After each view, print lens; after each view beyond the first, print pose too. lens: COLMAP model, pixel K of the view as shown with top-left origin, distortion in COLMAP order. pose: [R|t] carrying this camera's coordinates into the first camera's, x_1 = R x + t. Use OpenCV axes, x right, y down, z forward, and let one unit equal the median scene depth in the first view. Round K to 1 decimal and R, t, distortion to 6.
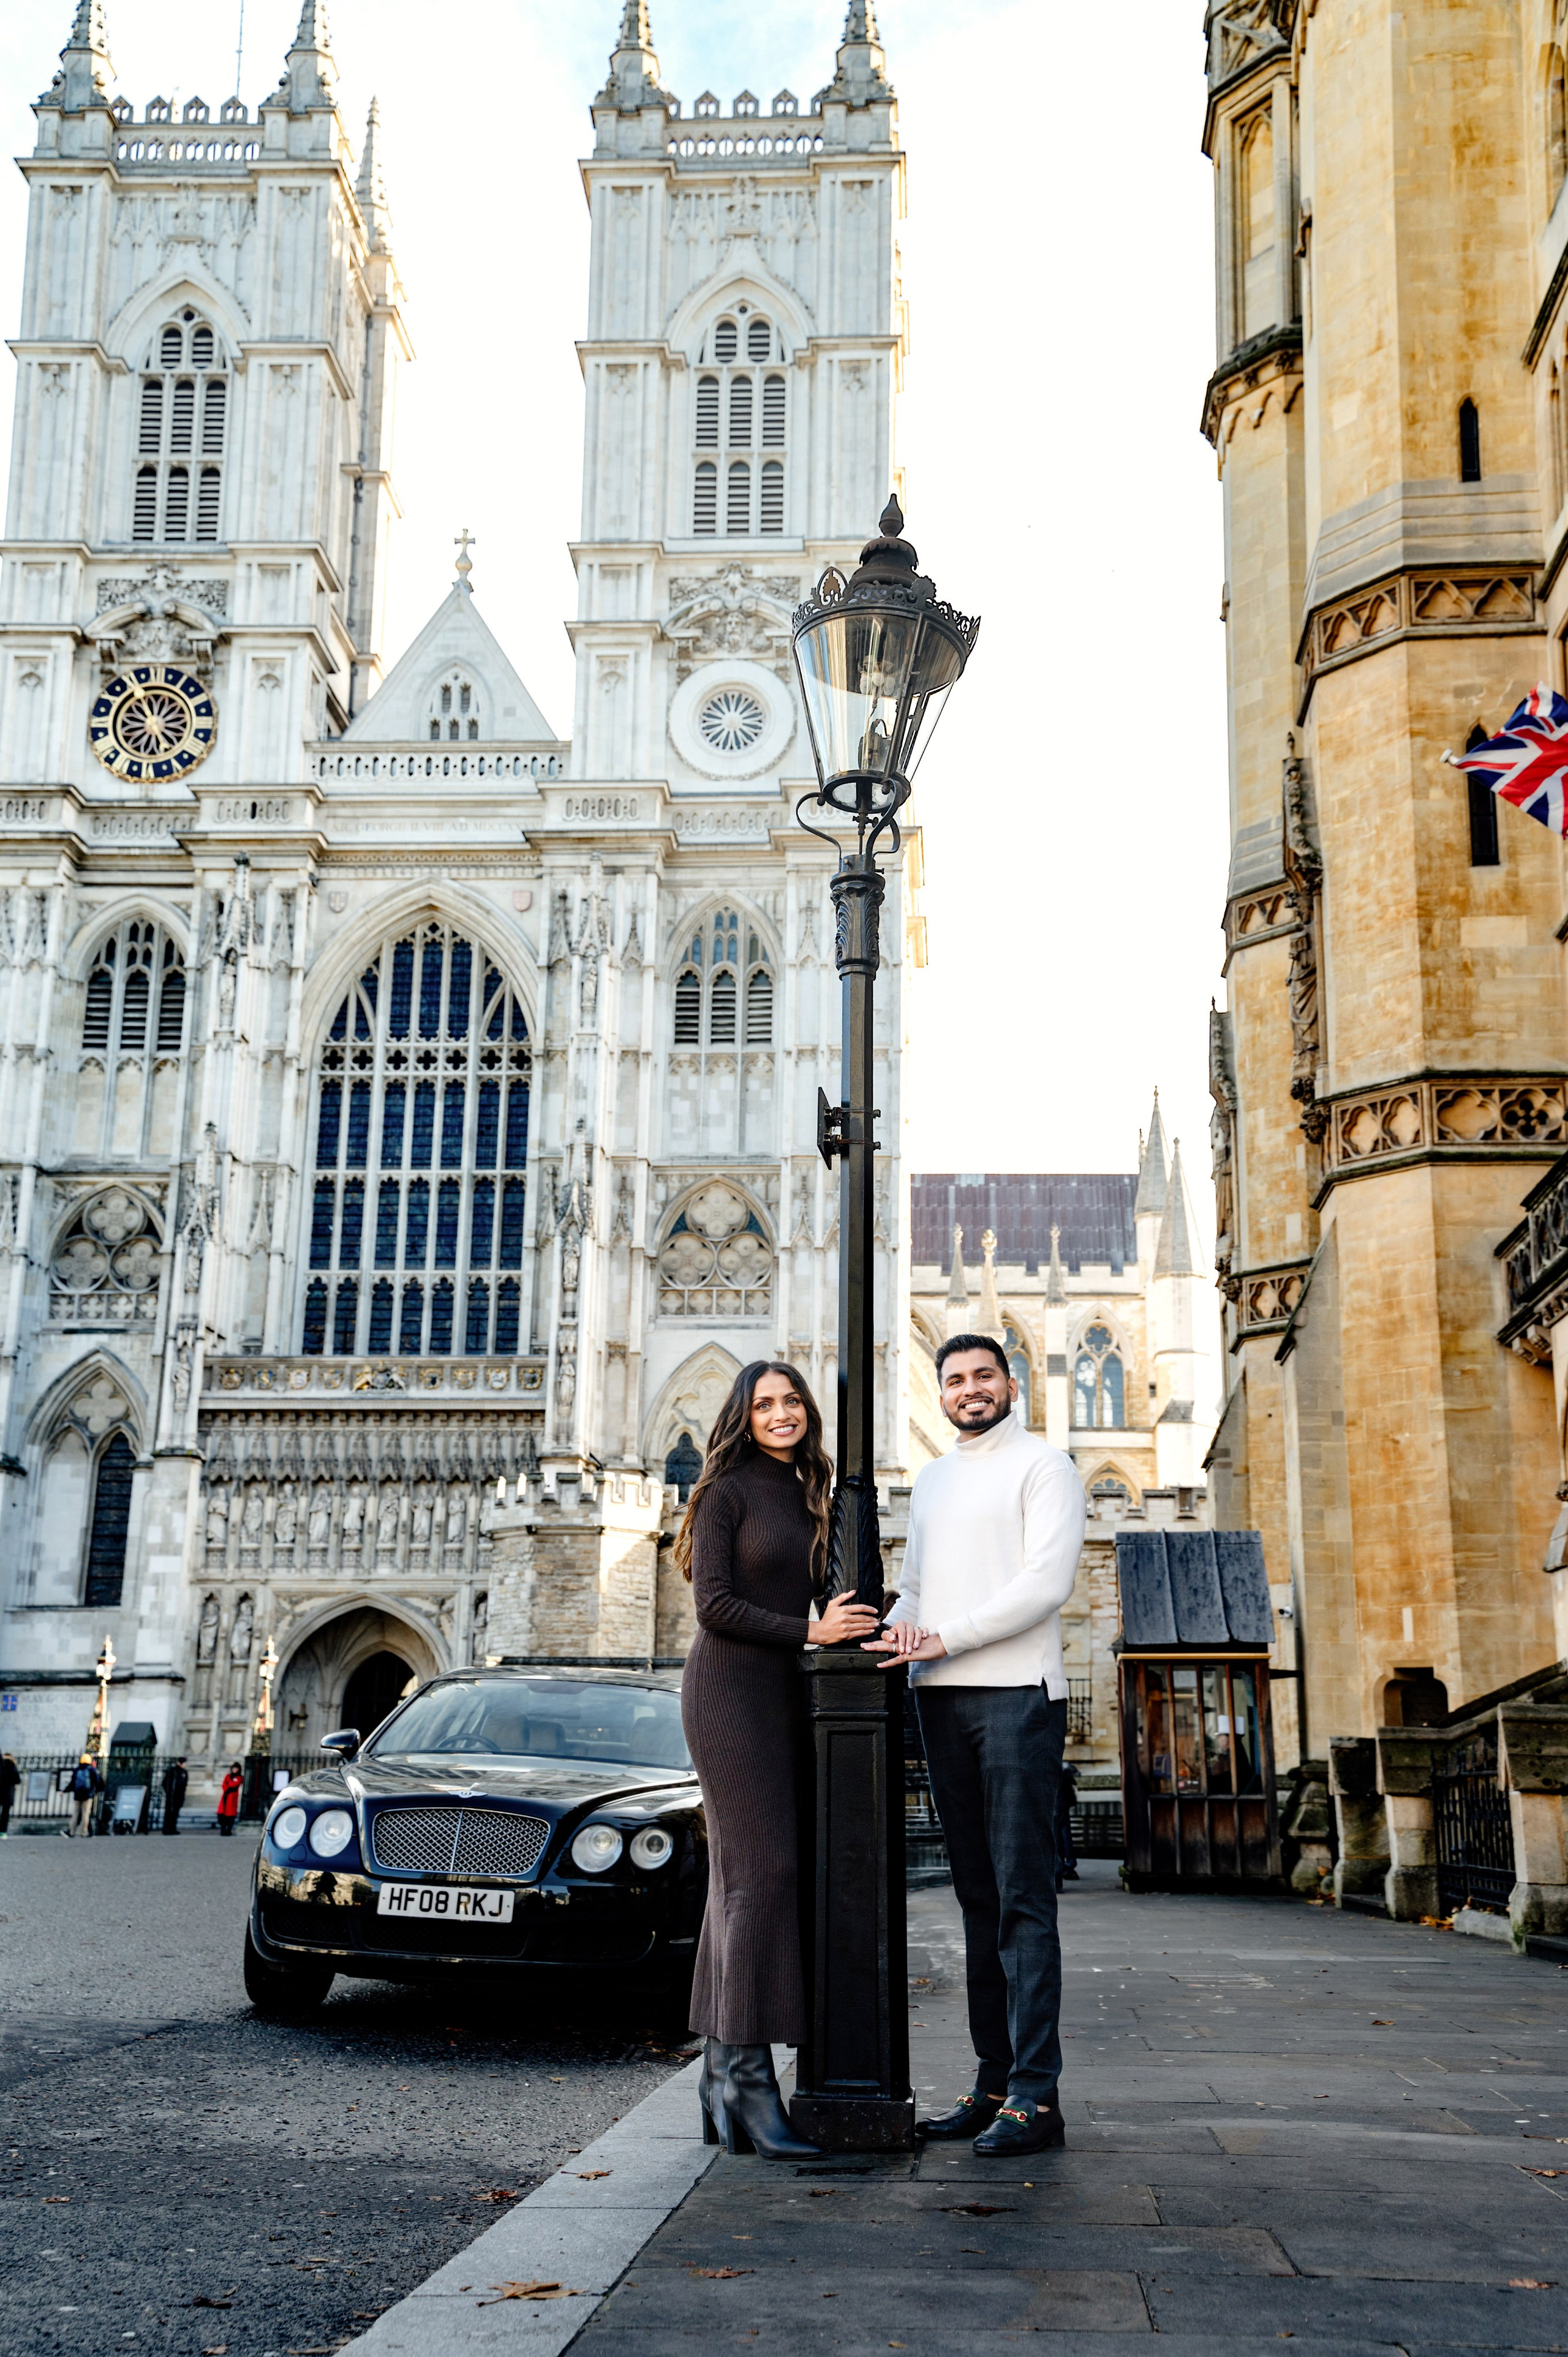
lens RADIAL K [[2349.2, 0, 800.1], [0, 2349.2, 1183.5], [0, 0, 1]] dist [0.153632, 0.000000]
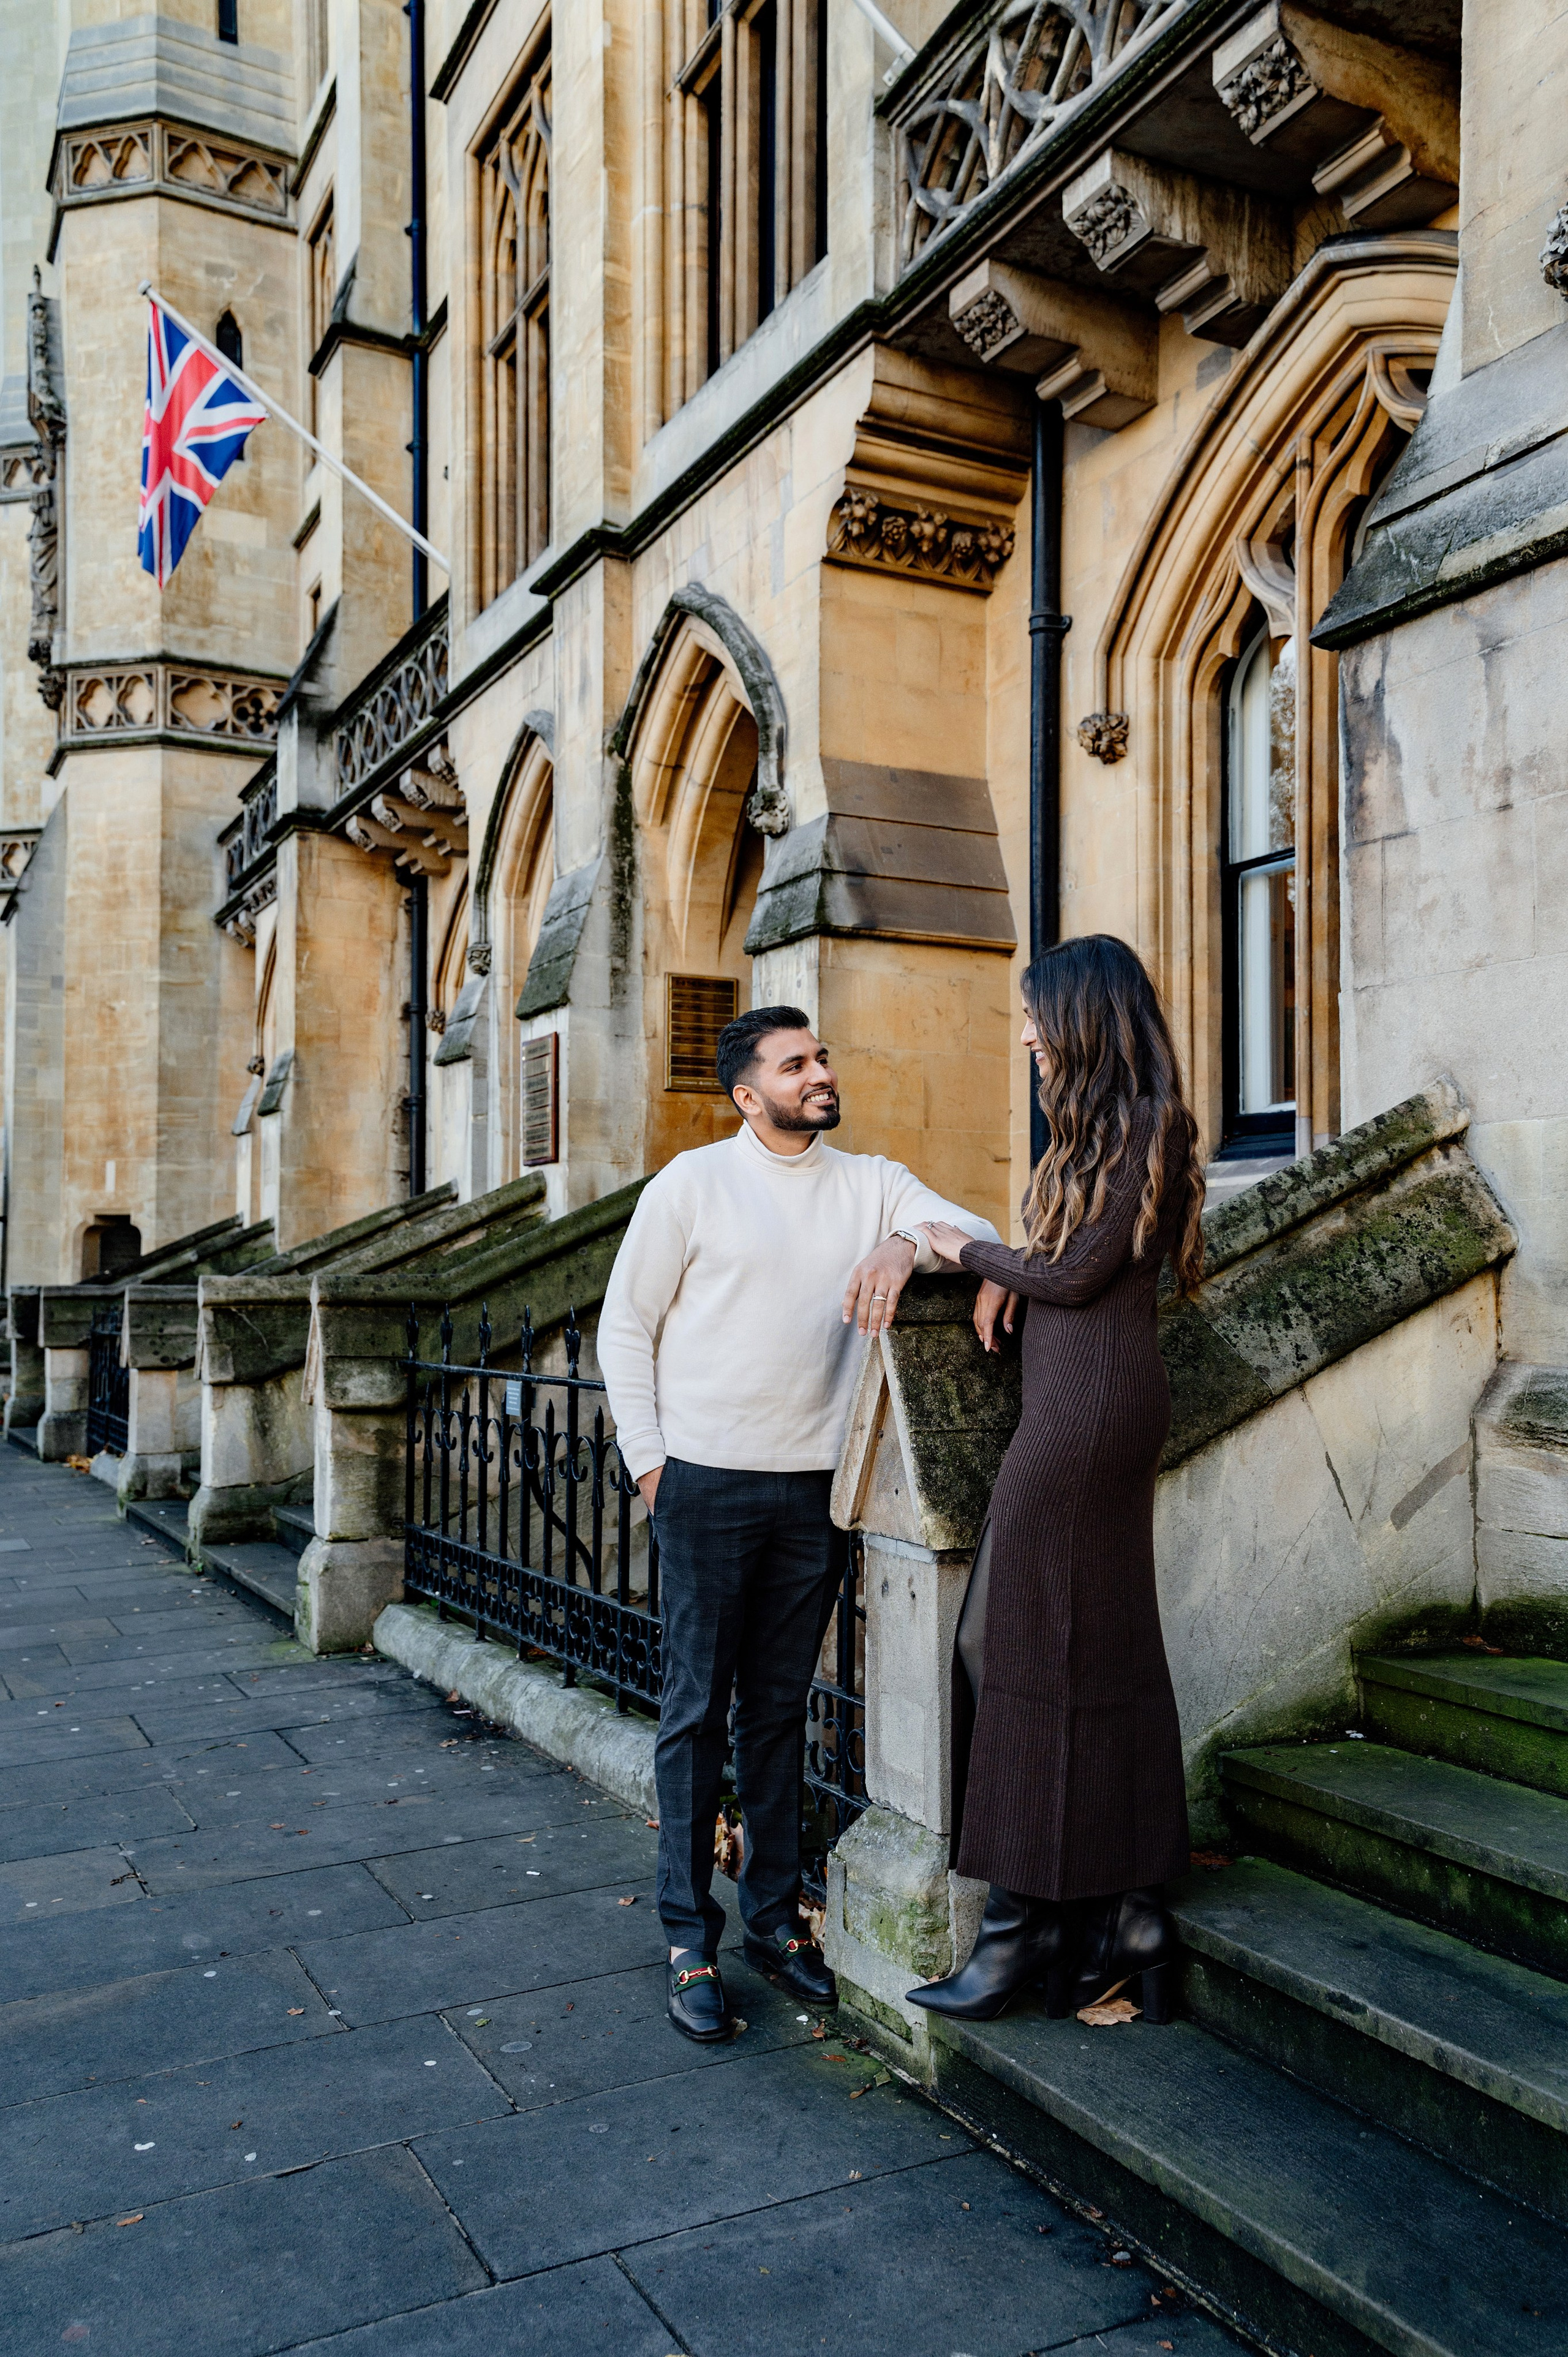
lens RADIAL K [[1844.6, 0, 804.3], [0, 1844.6, 1182.3], [0, 0, 1]] dist [0.106307, 0.002756]
pose [[0.850357, 0.010662, 0.526098, 0.072334], [-0.120847, 0.977029, 0.175530, -0.000123], [-0.512142, -0.212841, 0.832112, 0.123781]]
